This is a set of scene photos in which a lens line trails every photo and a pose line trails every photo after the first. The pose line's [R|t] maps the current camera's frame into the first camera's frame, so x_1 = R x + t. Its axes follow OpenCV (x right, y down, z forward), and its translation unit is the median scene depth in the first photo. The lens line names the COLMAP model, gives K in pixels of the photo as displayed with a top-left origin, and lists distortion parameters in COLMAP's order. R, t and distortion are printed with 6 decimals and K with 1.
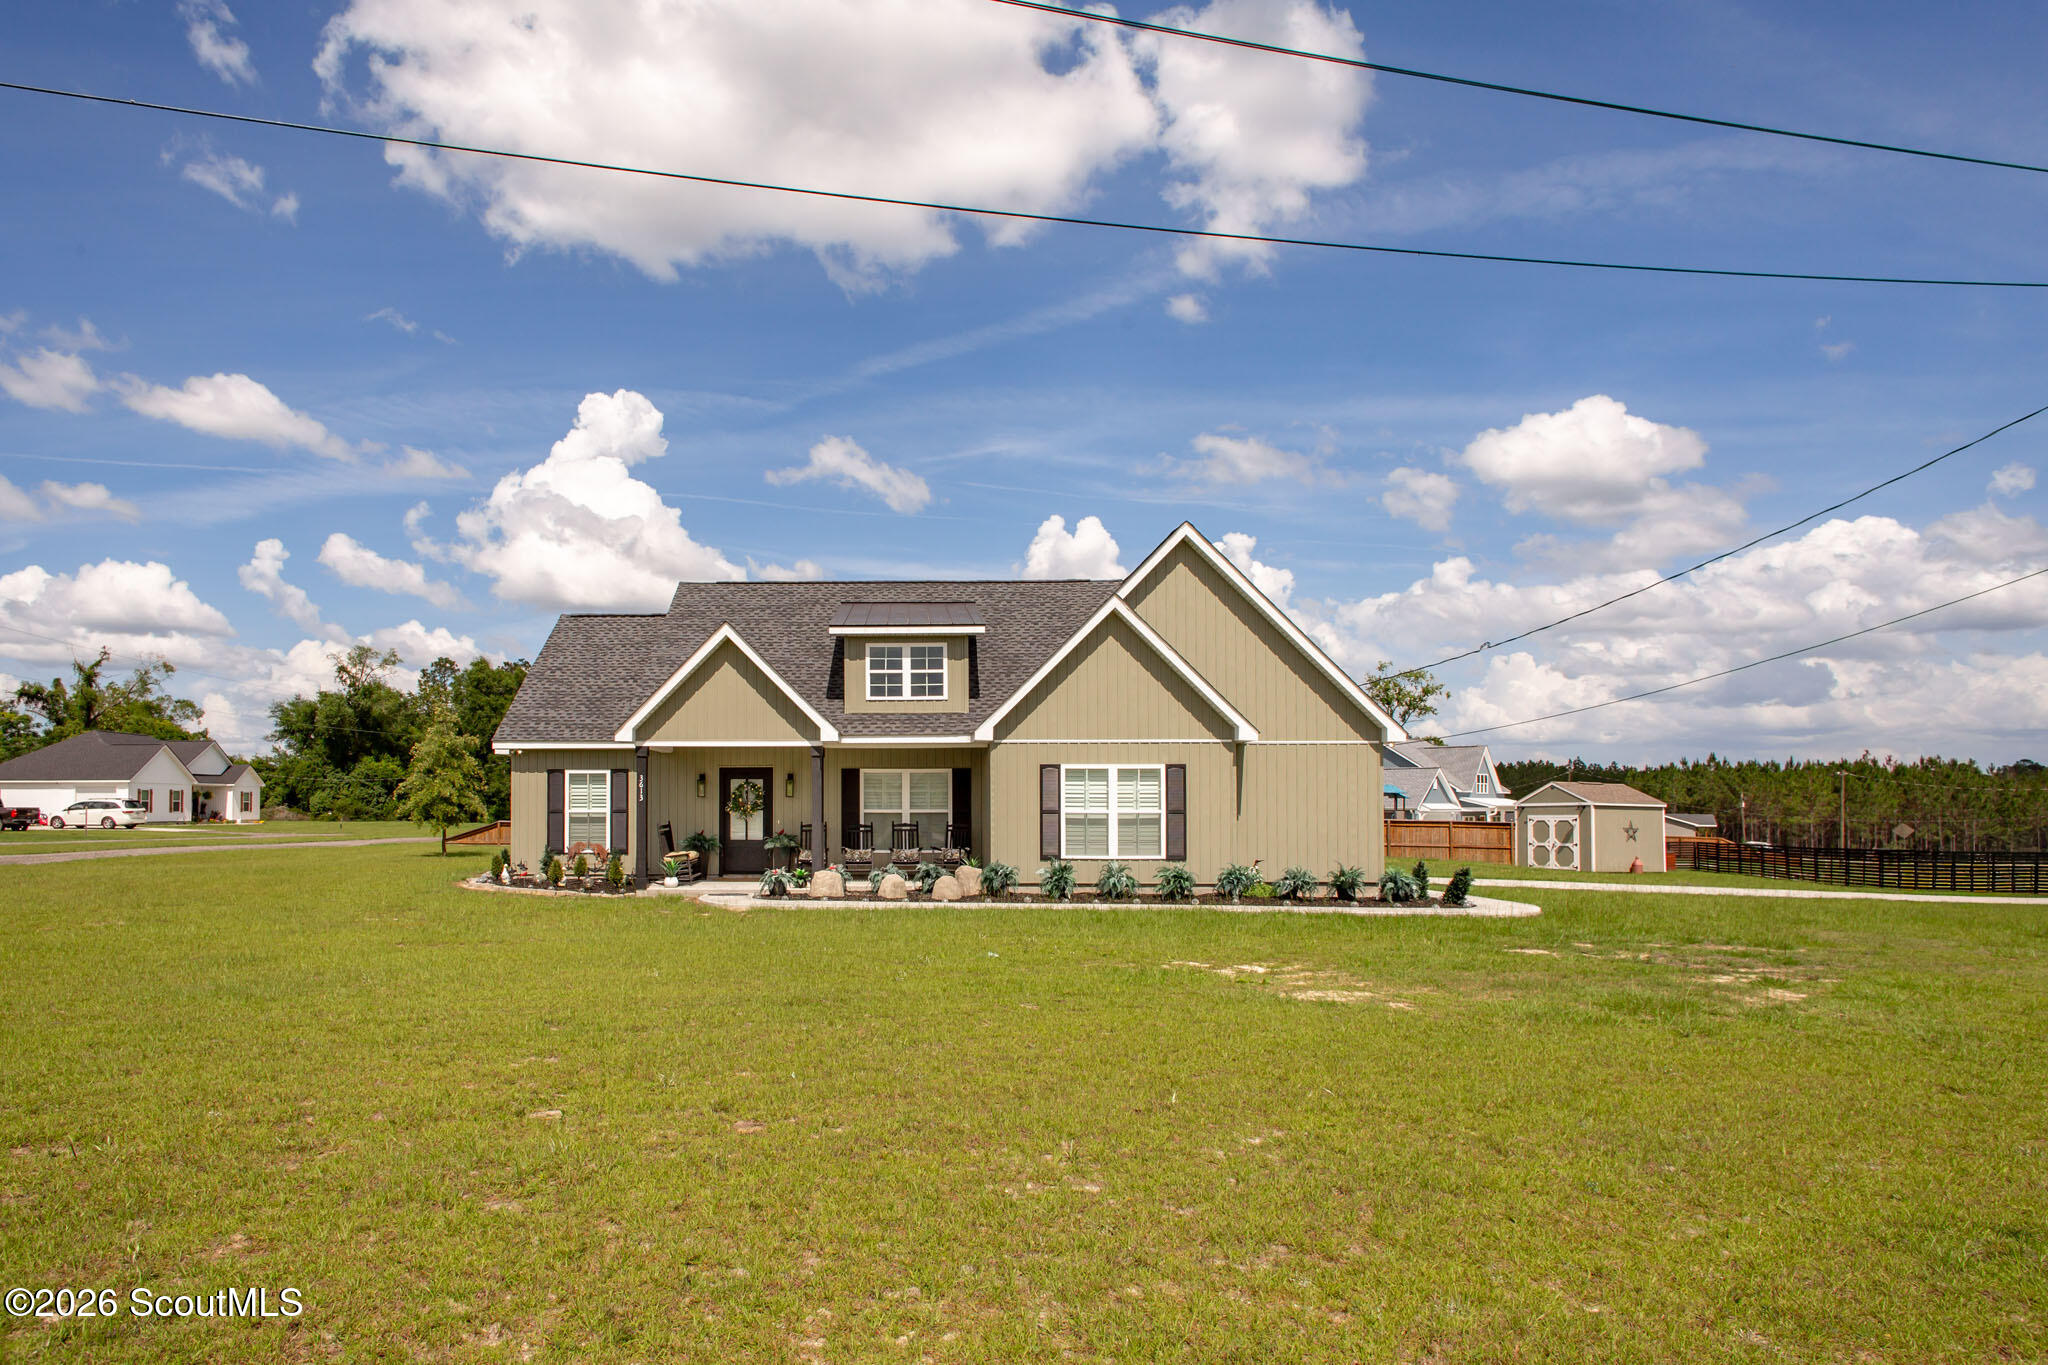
lens RADIAL K [[1394.4, 0, 964.9], [0, 1394.4, 735.6], [0, 0, 1]] dist [0.048470, 0.000503]
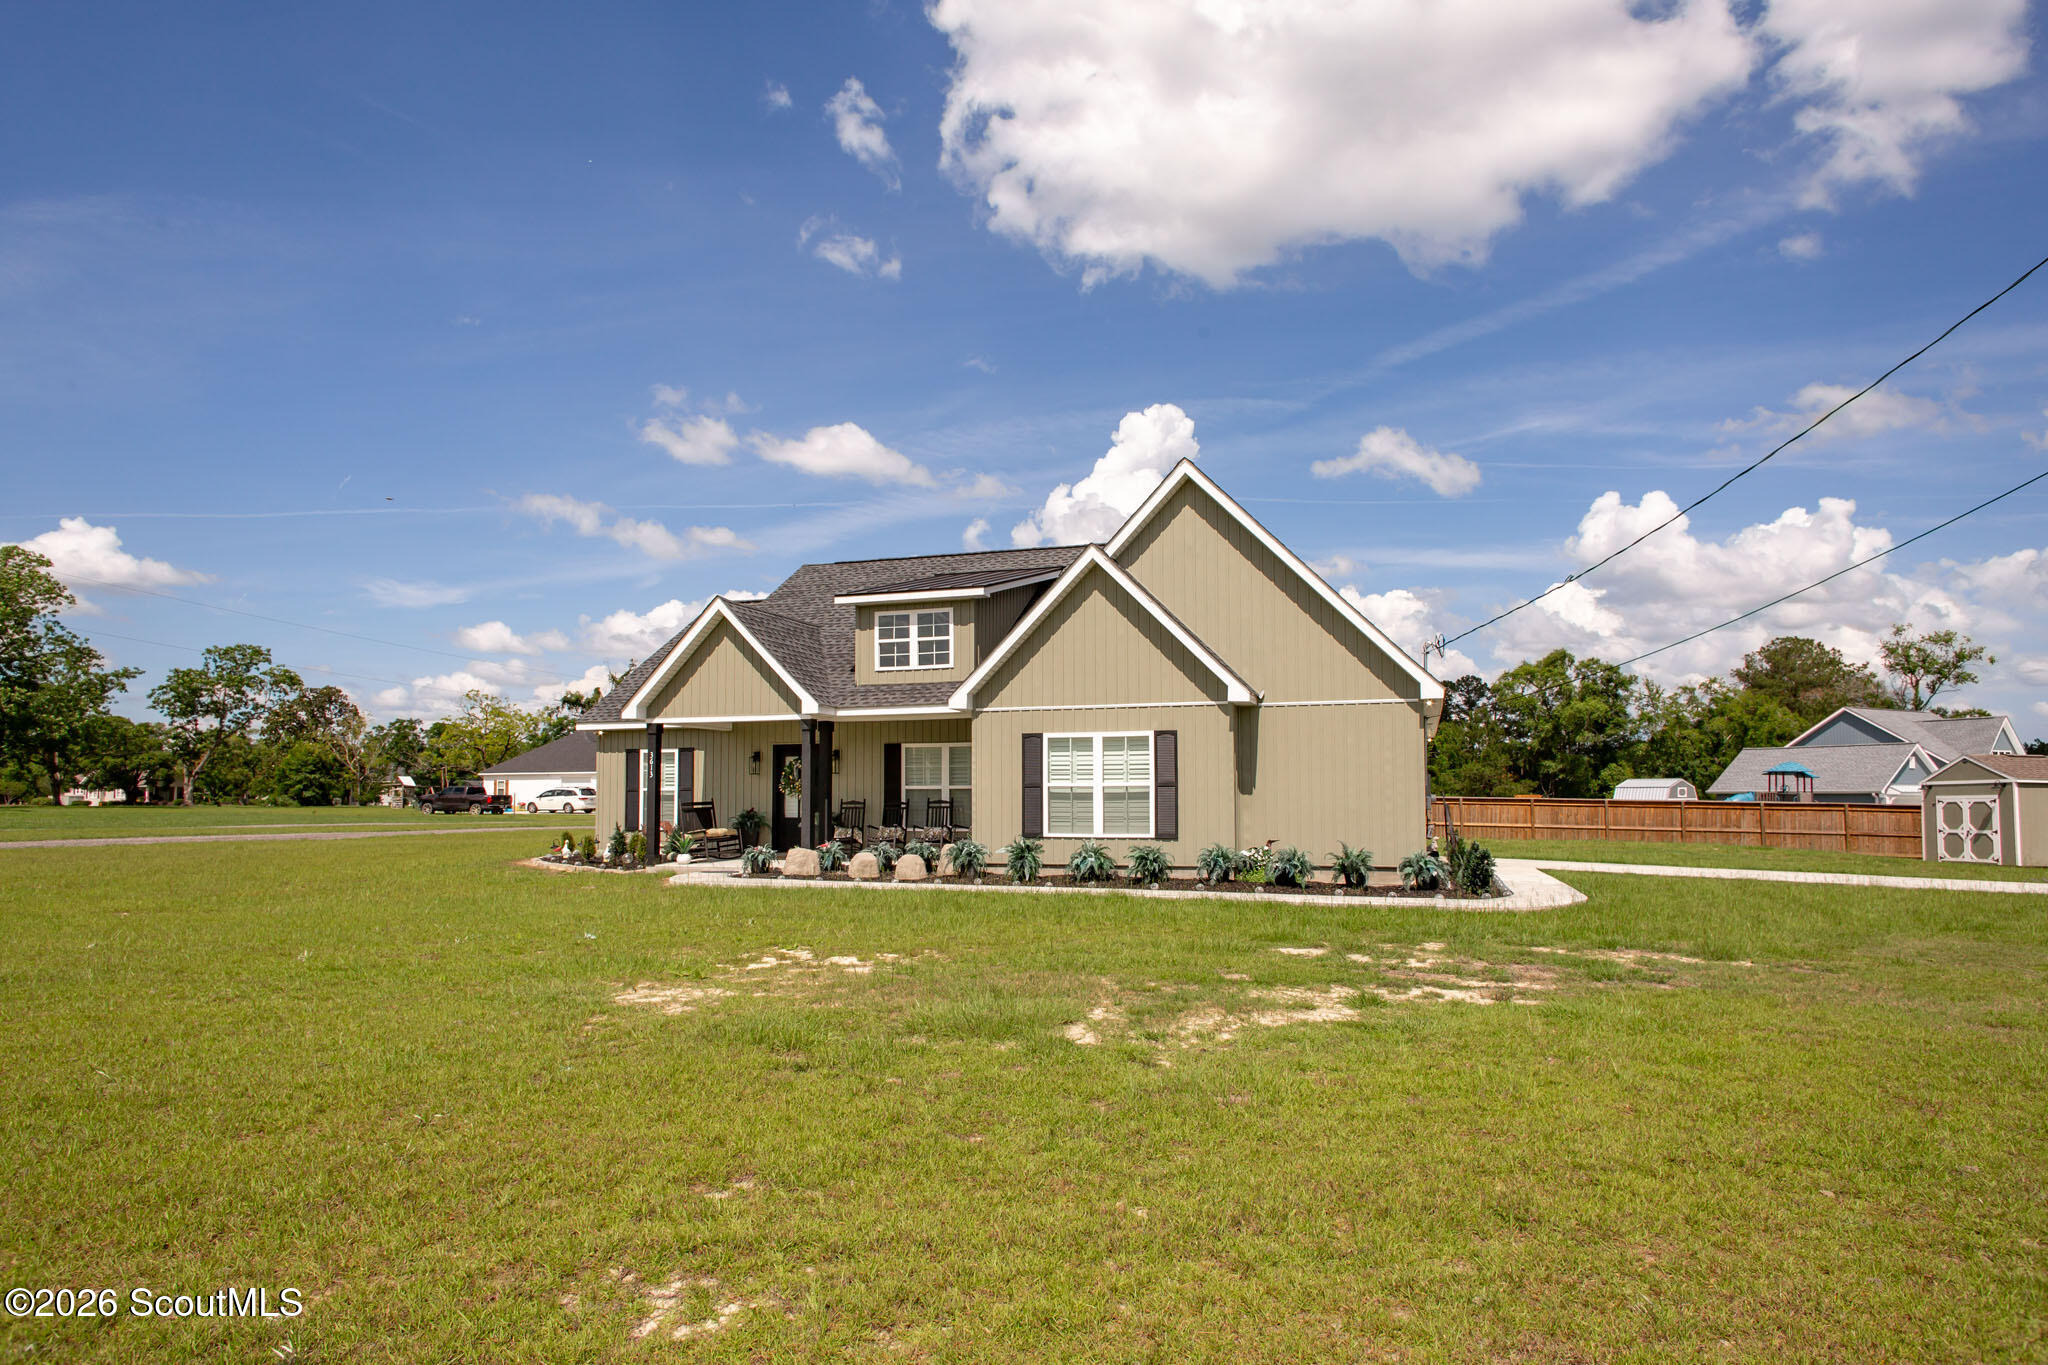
lens RADIAL K [[1359.5, 0, 1071.4], [0, 1359.5, 682.0], [0, 0, 1]] dist [0.045535, 0.000037]
pose [[0.950232, -0.030519, -0.310046, 0.326901], [0.020140, 0.999126, -0.036621, 0.017999], [0.310893, 0.028554, 0.950016, 0.143323]]
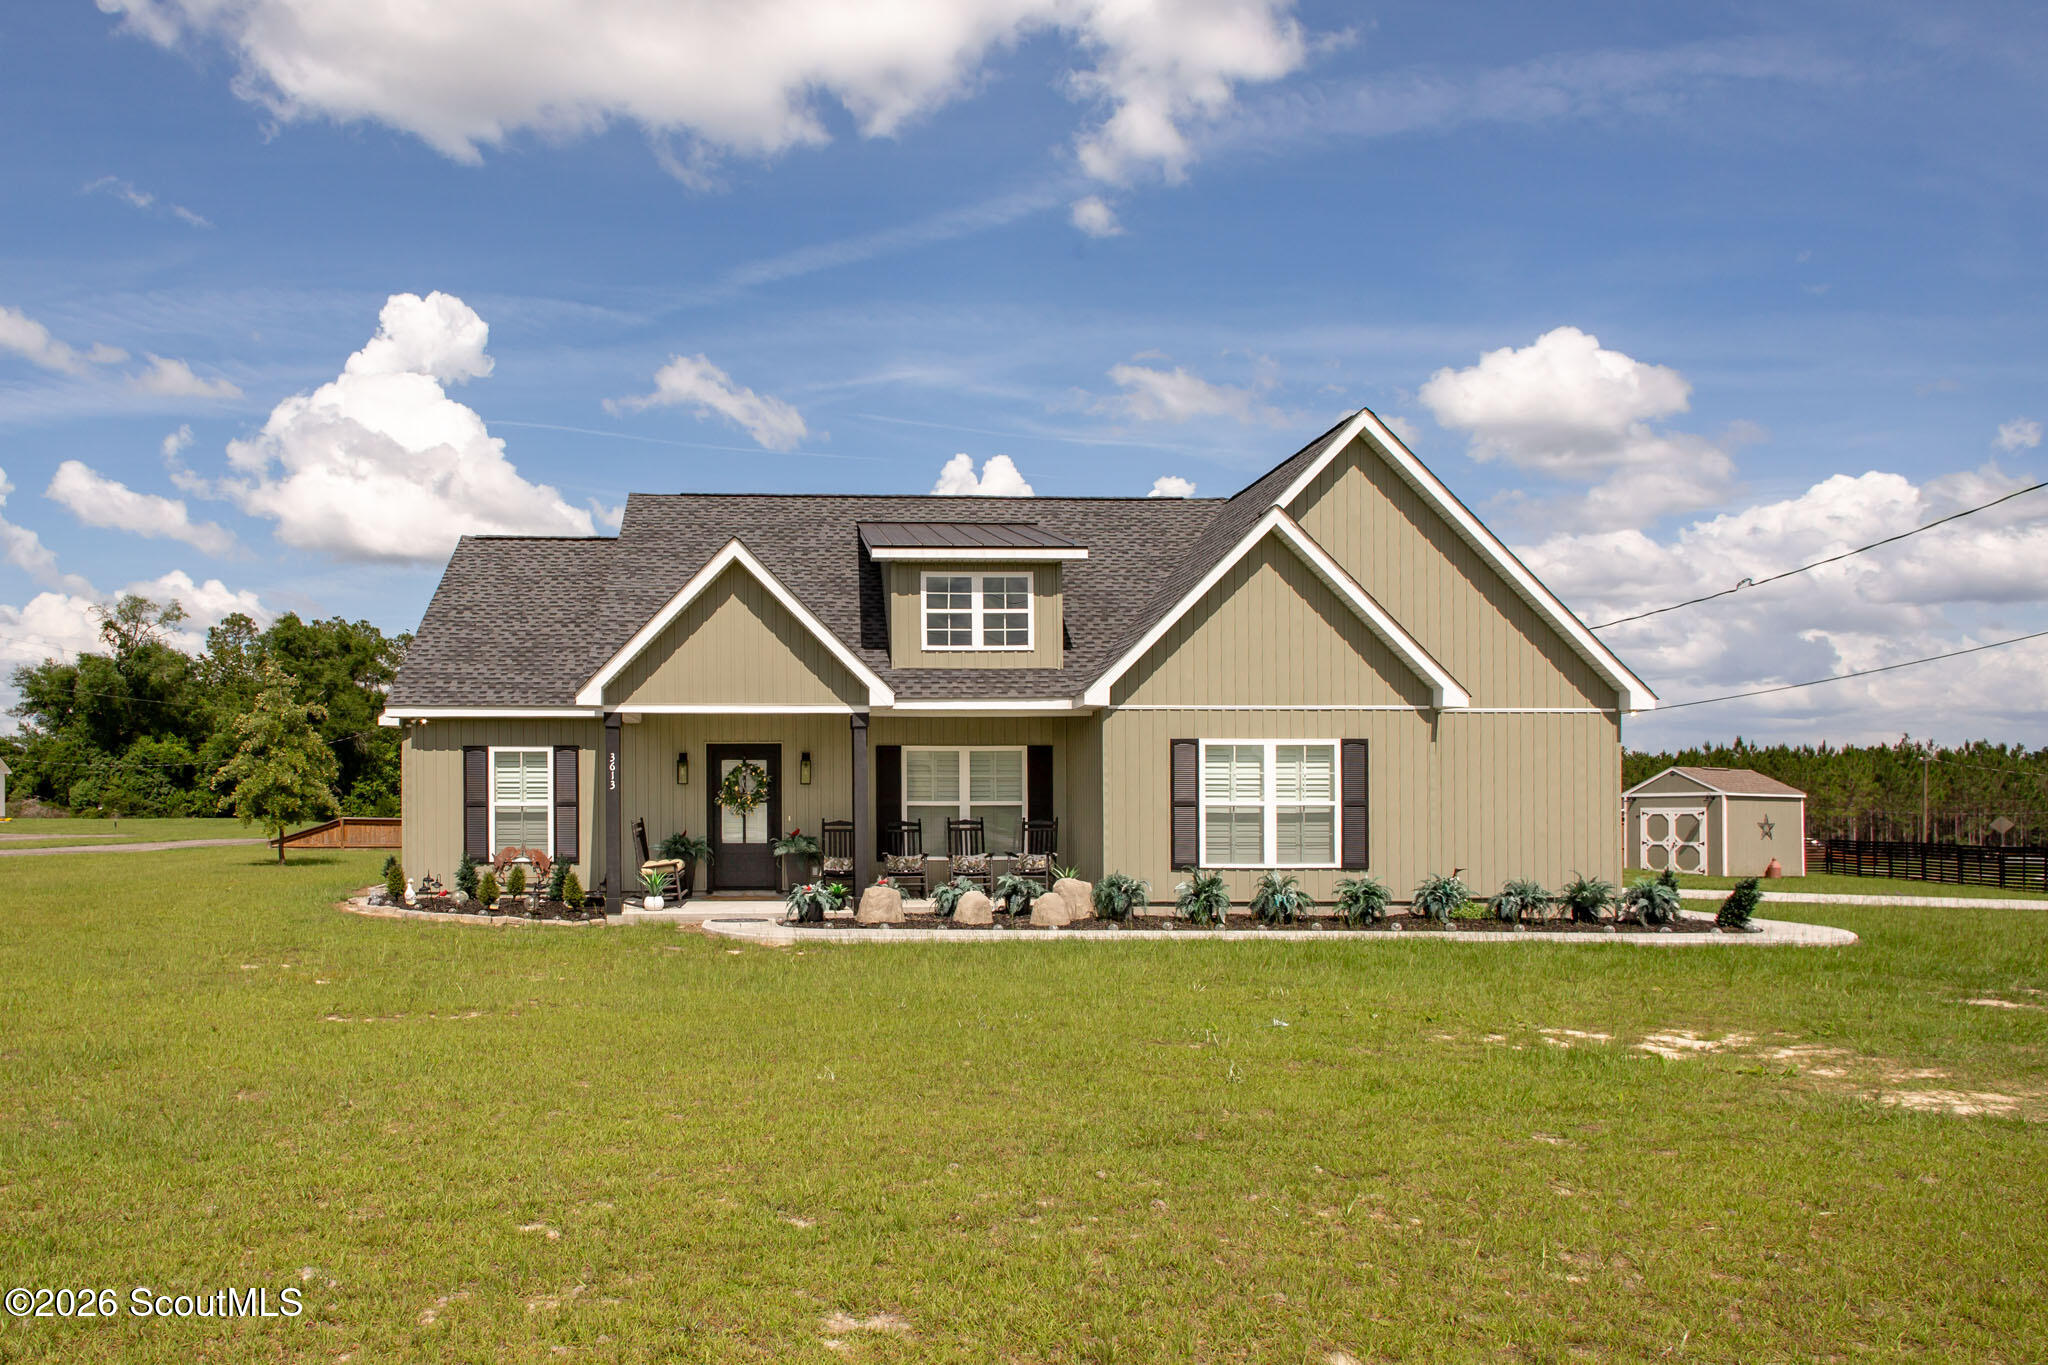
lens RADIAL K [[1651.9, 0, 981.3], [0, 1651.9, 721.1], [0, 0, 1]] dist [0.013902, 0.002965]
pose [[0.996589, 0.002767, 0.082484, -0.104109], [-0.003011, 0.999991, 0.002833, 0.008294], [-0.082476, -0.003071, 0.996588, 0.134614]]
